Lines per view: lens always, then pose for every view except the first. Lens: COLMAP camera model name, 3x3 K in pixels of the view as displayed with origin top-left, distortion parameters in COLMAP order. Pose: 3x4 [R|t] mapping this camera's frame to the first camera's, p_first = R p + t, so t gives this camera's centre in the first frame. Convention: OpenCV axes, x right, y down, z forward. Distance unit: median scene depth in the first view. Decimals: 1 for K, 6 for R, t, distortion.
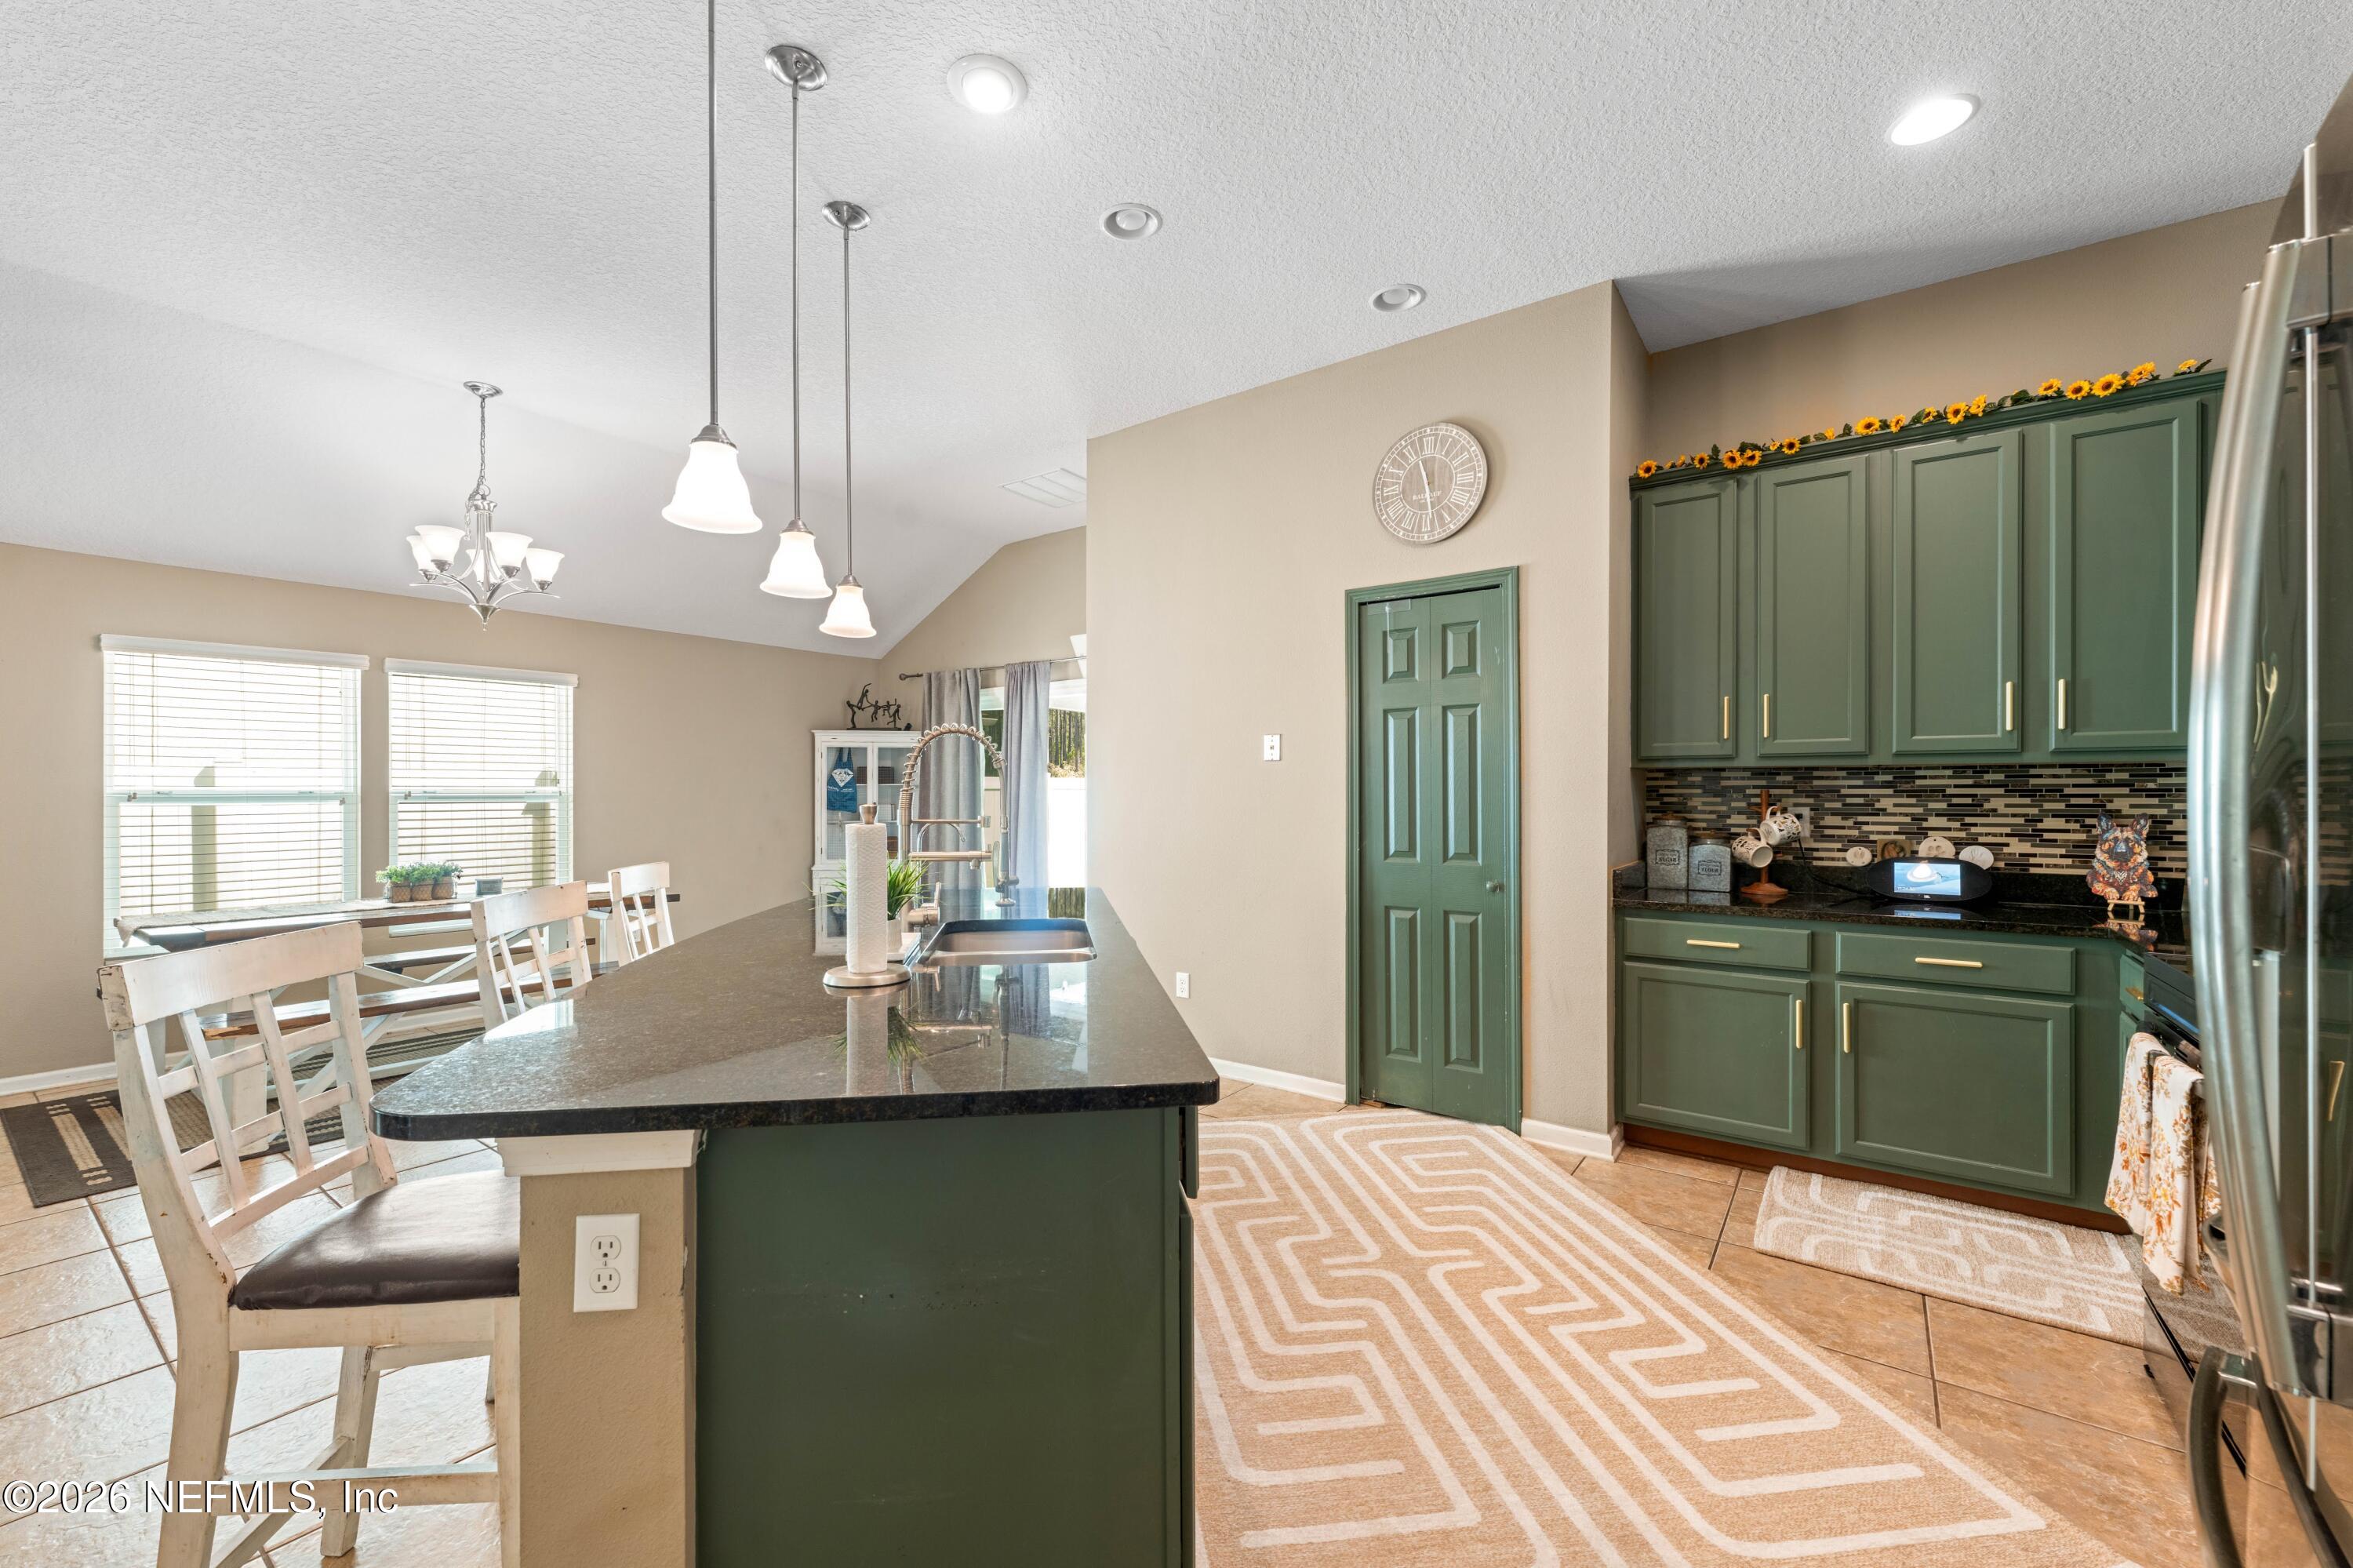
lens RADIAL K [[935.1, 0, 1162.5], [0, 935.1, 795.6], [0, 0, 1]] dist [-0.001571, -0.000154]
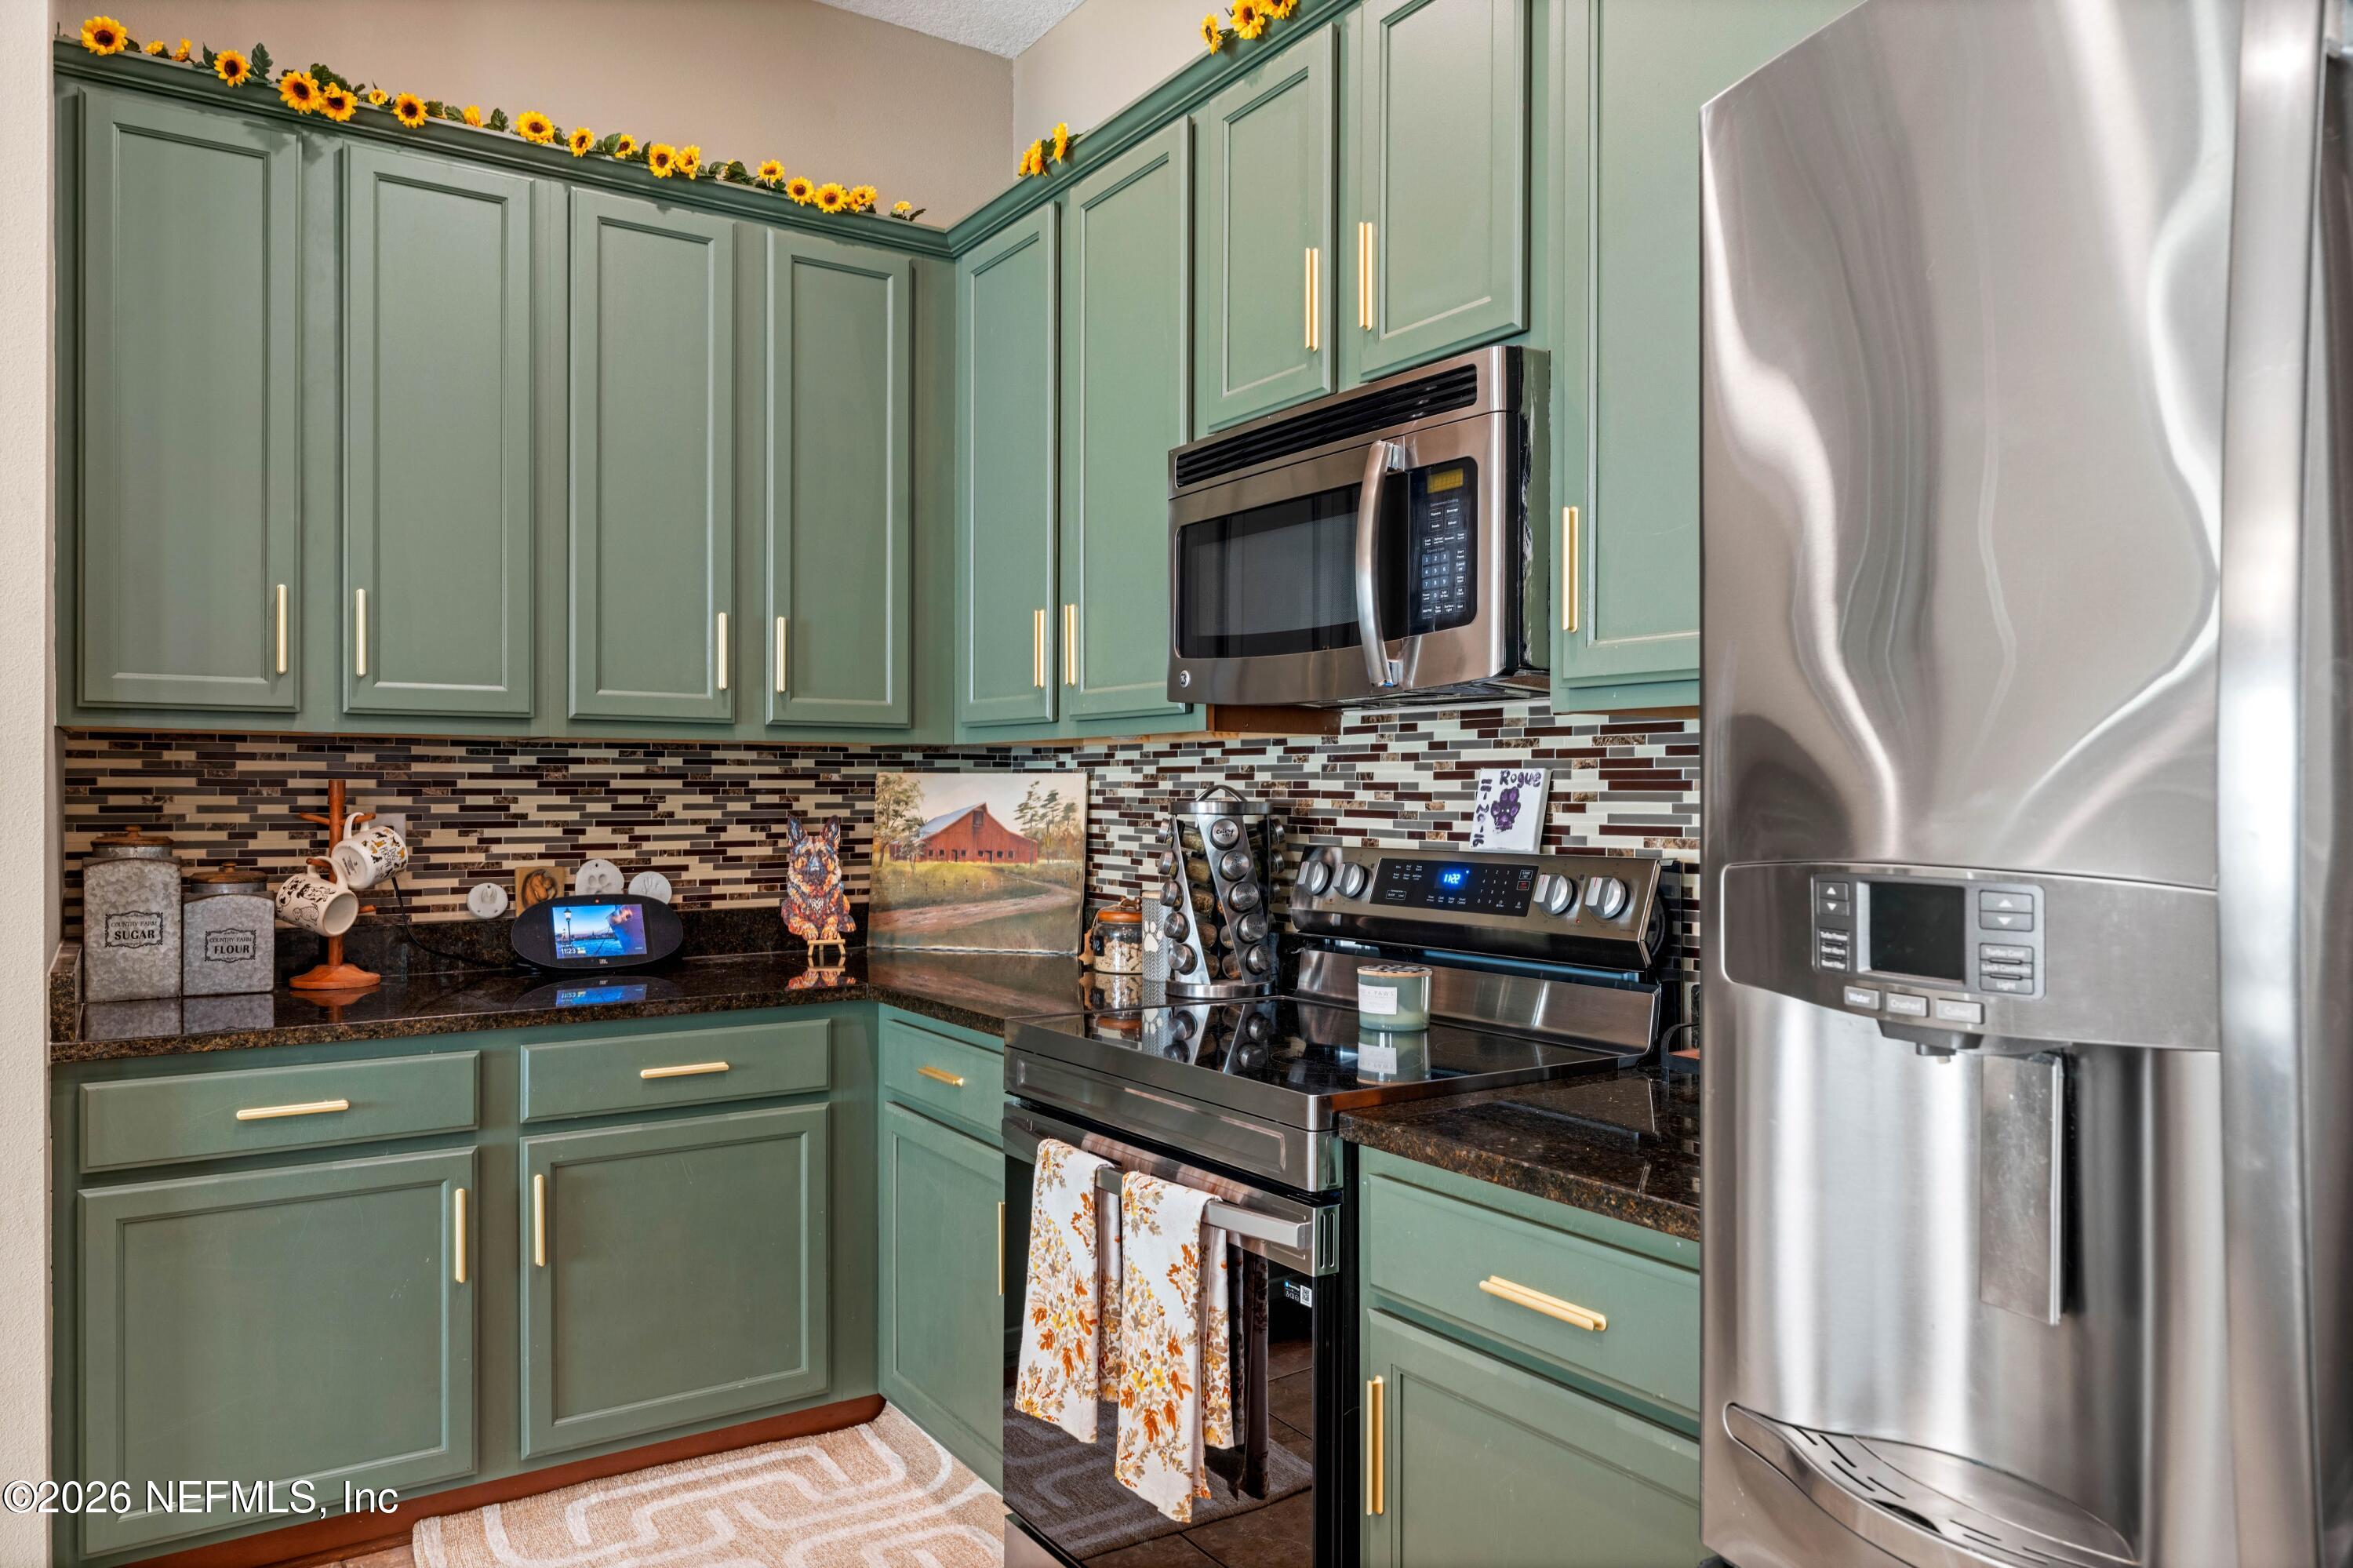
lens RADIAL K [[1552.5, 0, 1173.1], [0, 1552.5, 803.6], [0, 0, 1]] dist [-0.005305, -0.000665]
pose [[0.335743, -0.007777, 0.941922, 0.009629], [0.000992, 0.999968, 0.007903, 0.000277], [-0.941953, -0.001719, 0.335740, 0.313373]]
